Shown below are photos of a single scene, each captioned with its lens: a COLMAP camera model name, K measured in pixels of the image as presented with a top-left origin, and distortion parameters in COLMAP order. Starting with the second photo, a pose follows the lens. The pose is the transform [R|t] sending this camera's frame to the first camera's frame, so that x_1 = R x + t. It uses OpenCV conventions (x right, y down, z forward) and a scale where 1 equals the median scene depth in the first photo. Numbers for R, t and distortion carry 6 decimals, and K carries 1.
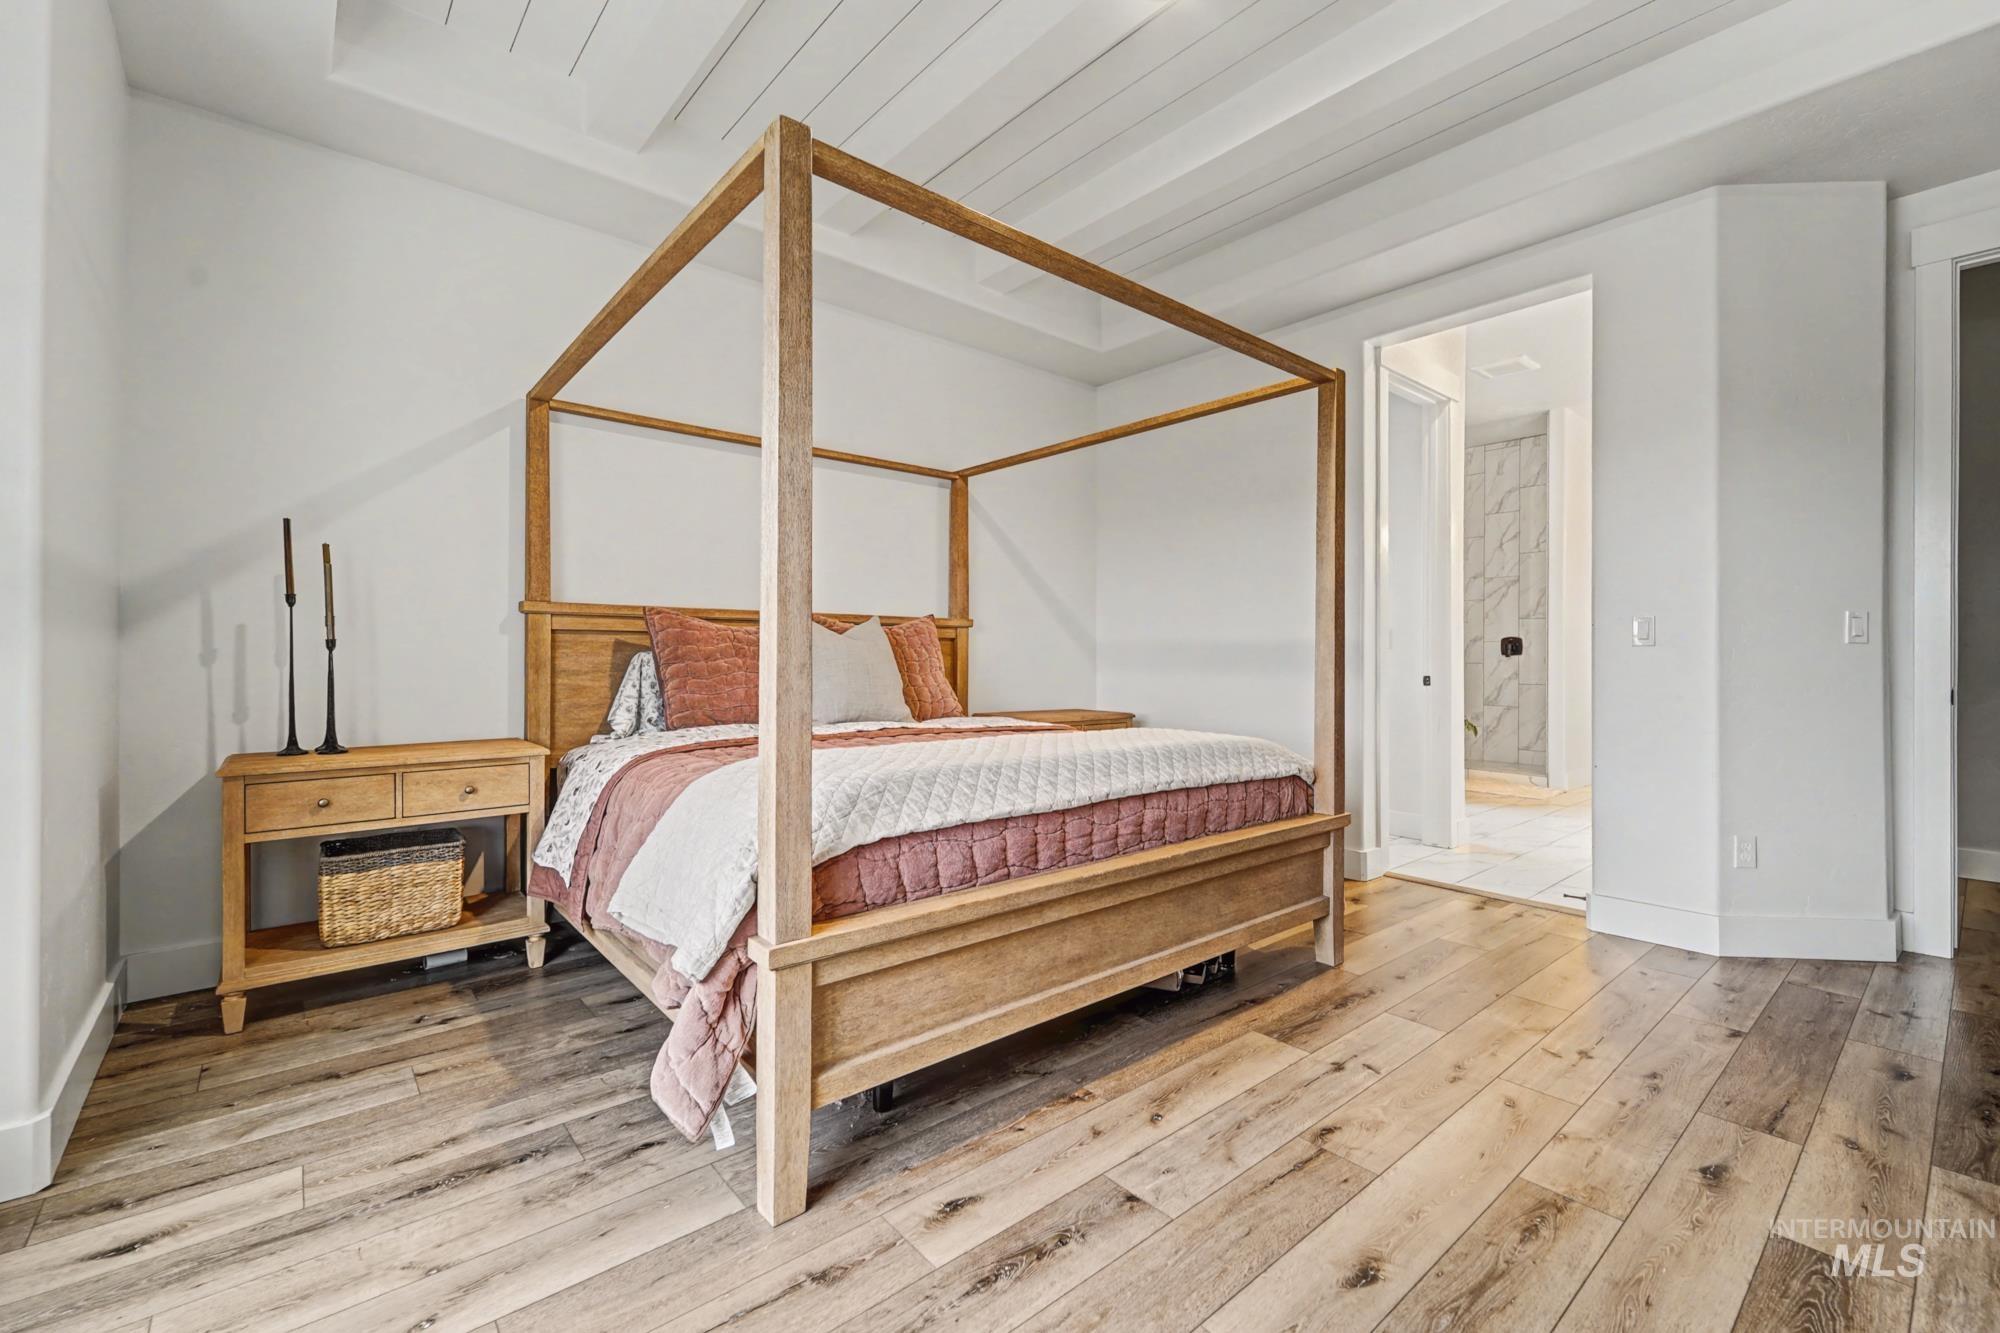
lens RADIAL K [[846.1, 0, 985.7], [0, 846.1, 661.2], [0, 0, 1]] dist [-0.013733, -0.000317]
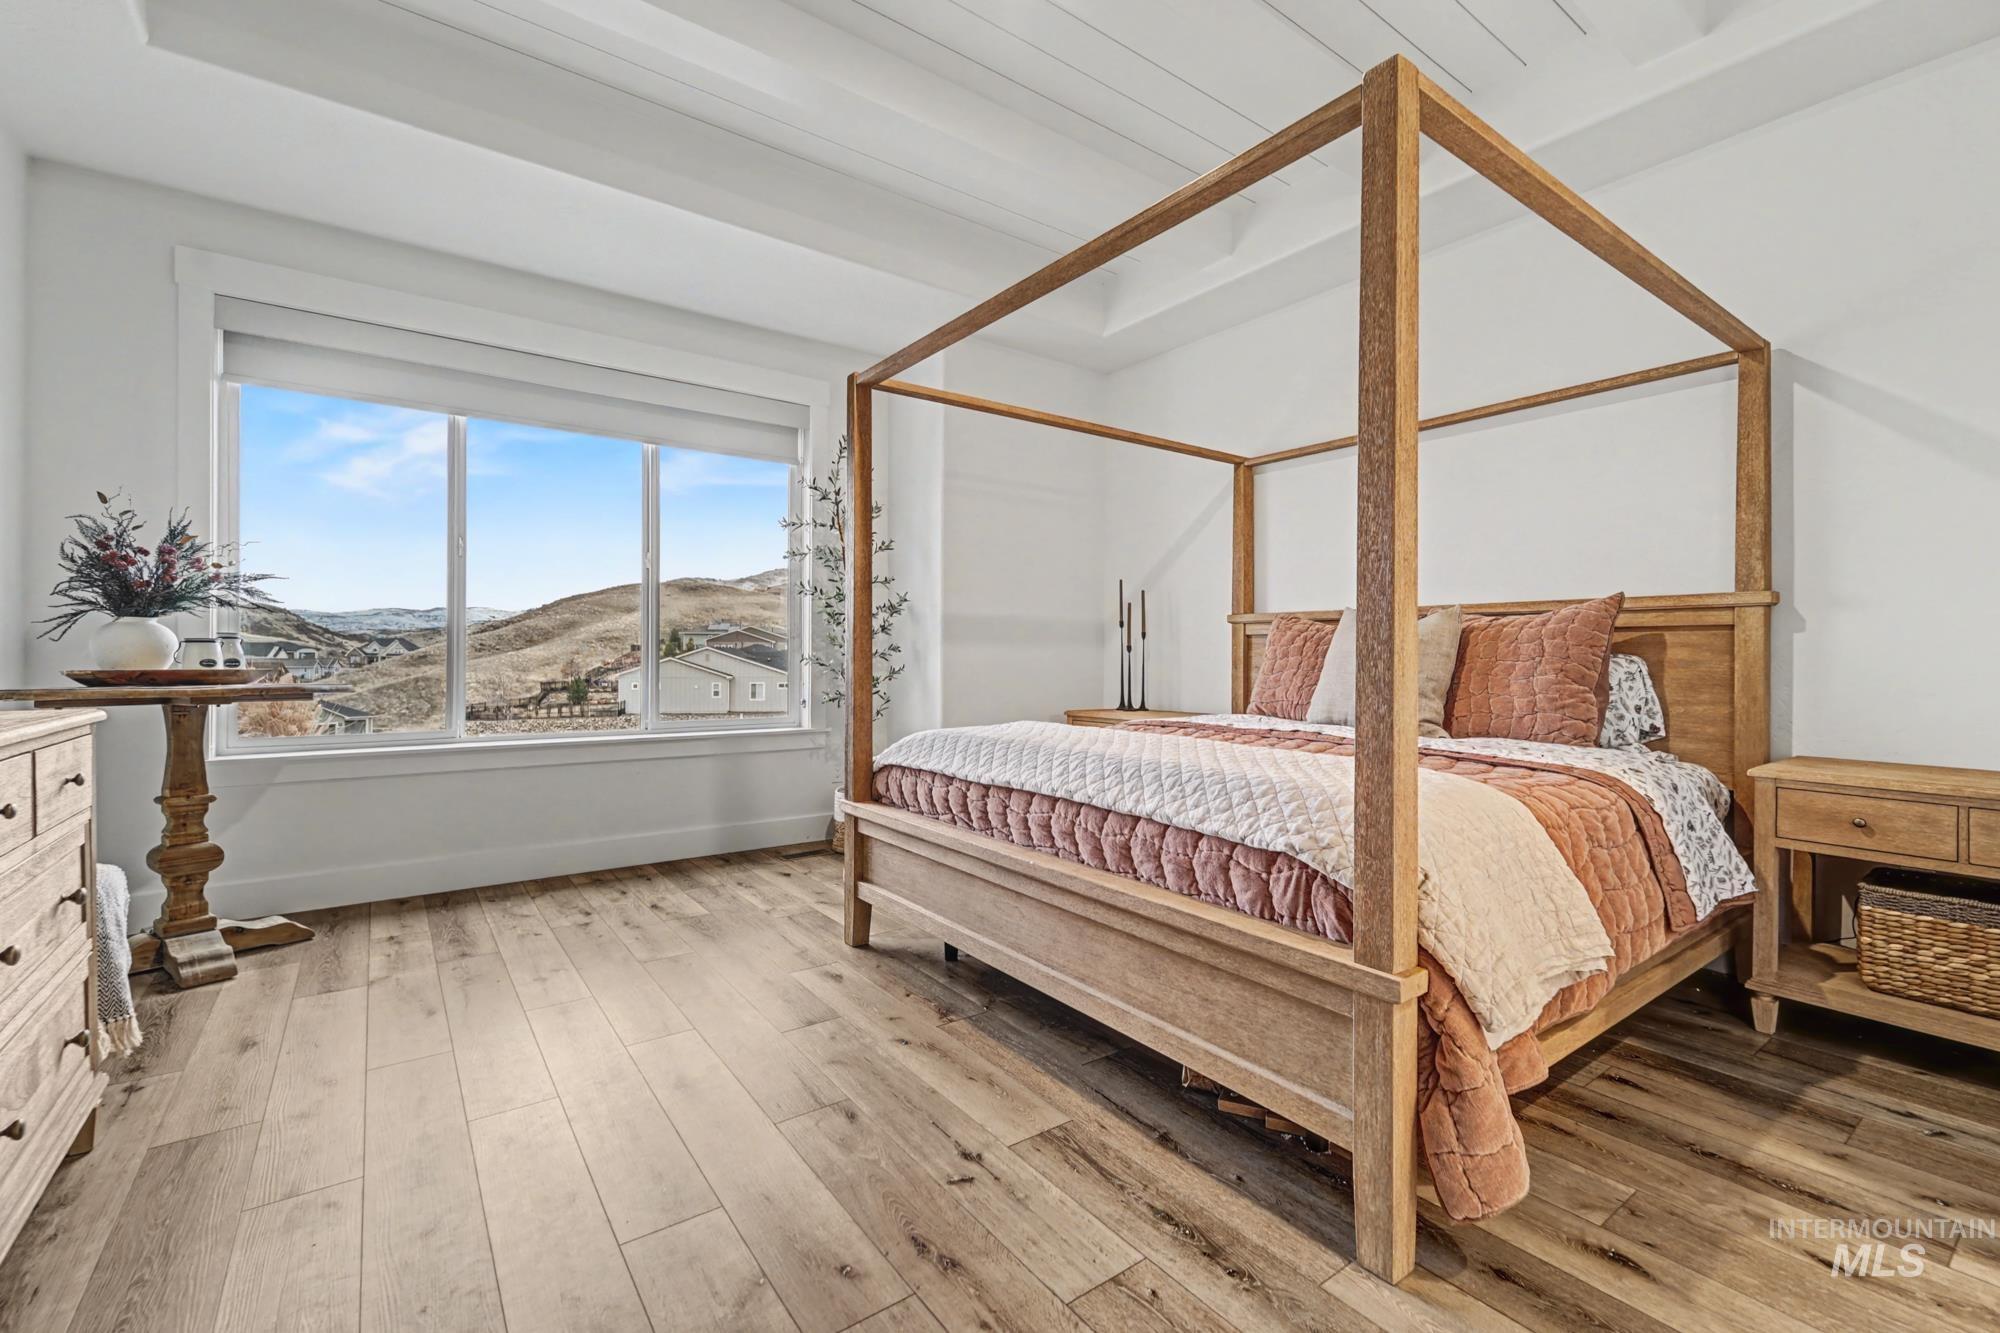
lens RADIAL K [[840.8, 0, 998.7], [0, 840.8, 660.9], [0, 0, 1]] dist [-0.004360, -0.000243]
pose [[-0.066256, 0.002830, -0.997799, 1.130382], [-0.007516, 0.999966, 0.003335, 0.001813], [0.997774, 0.007720, -0.066232, 0.995238]]
